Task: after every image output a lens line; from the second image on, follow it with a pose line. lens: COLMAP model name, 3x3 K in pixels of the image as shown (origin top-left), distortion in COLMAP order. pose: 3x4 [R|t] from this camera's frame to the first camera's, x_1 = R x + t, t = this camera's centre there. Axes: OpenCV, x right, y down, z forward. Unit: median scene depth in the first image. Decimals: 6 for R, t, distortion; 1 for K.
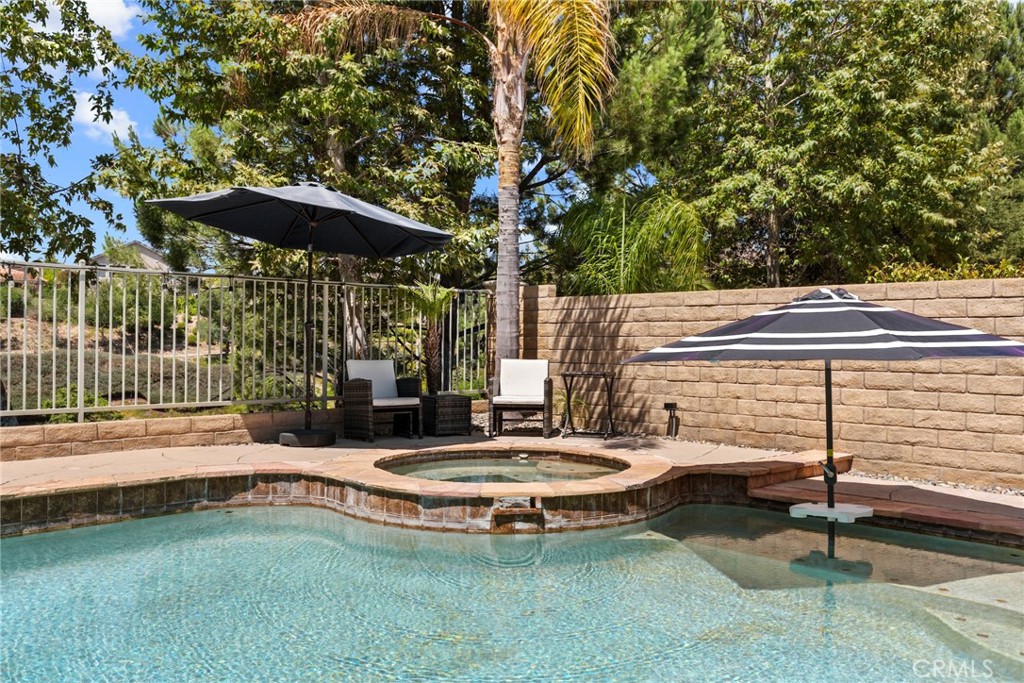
lens RADIAL K [[893.0, 0, 512.9], [0, 893.0, 338.0], [0, 0, 1]] dist [0.019232, 0.008927]
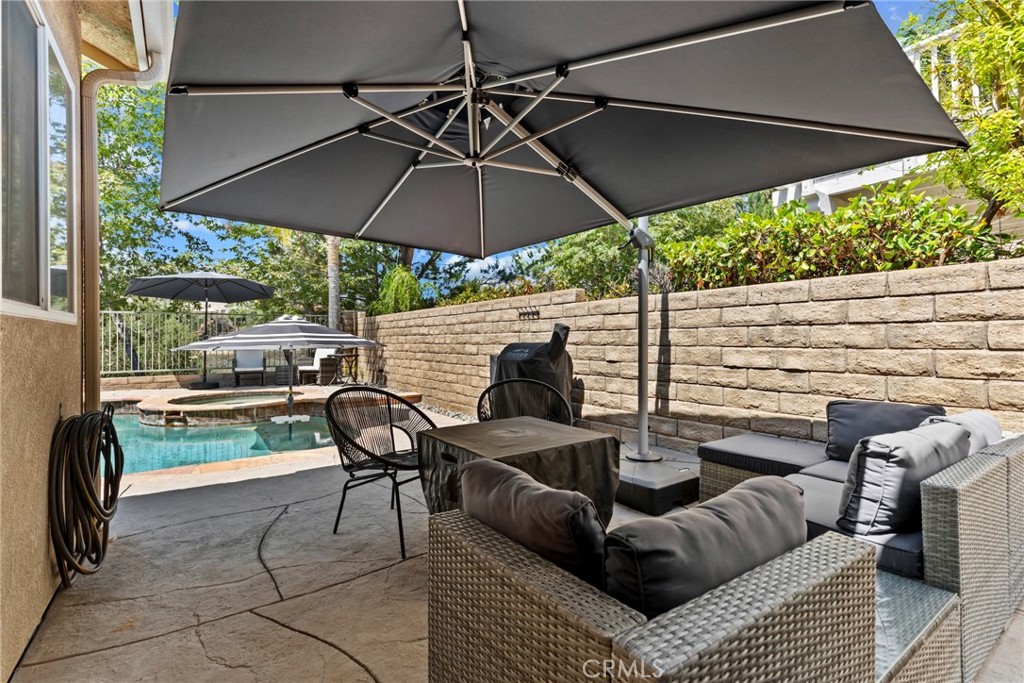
lens RADIAL K [[473.7, 0, 510.5], [0, 473.7, 341.9], [0, 0, 1]] dist [-0.009609, 0.000772]
pose [[0.985268, -0.016438, -0.170225, 0.709179], [0.018991, 0.999730, 0.013383, 0.002772], [0.169959, -0.016418, 0.985314, -0.017576]]
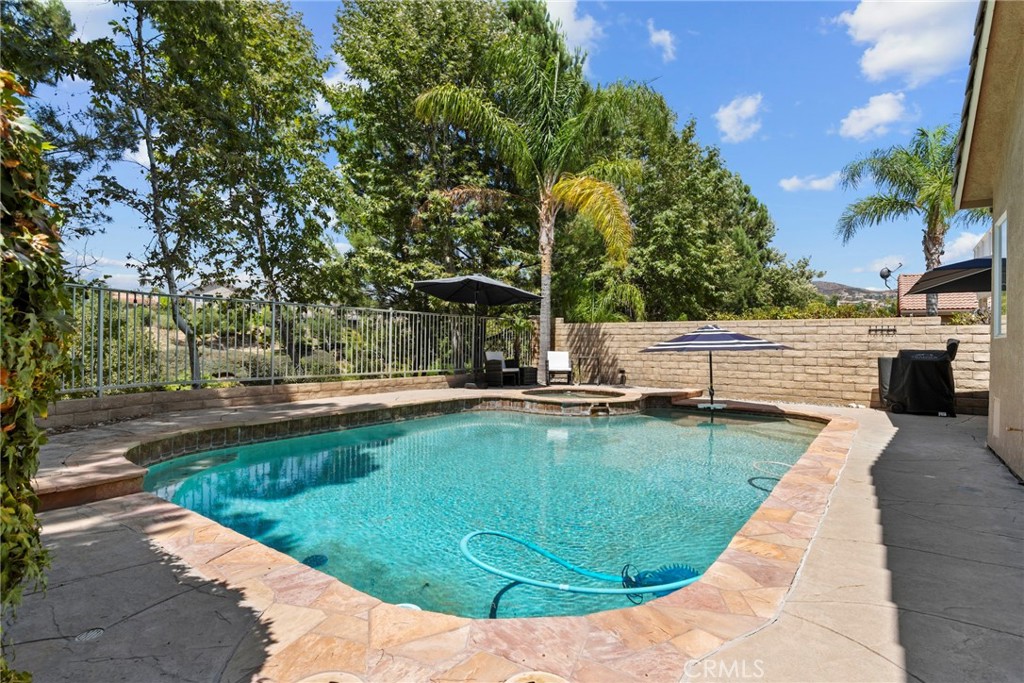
lens RADIAL K [[529.9, 0, 500.9], [0, 529.9, 360.9], [0, 0, 1]] dist [-0.004152, -0.000161]
pose [[0.992892, -0.002481, 0.118995, -0.321969], [-0.002264, 0.999208, 0.039720, -0.006048], [-0.118999, -0.039707, 0.992100, -0.357427]]
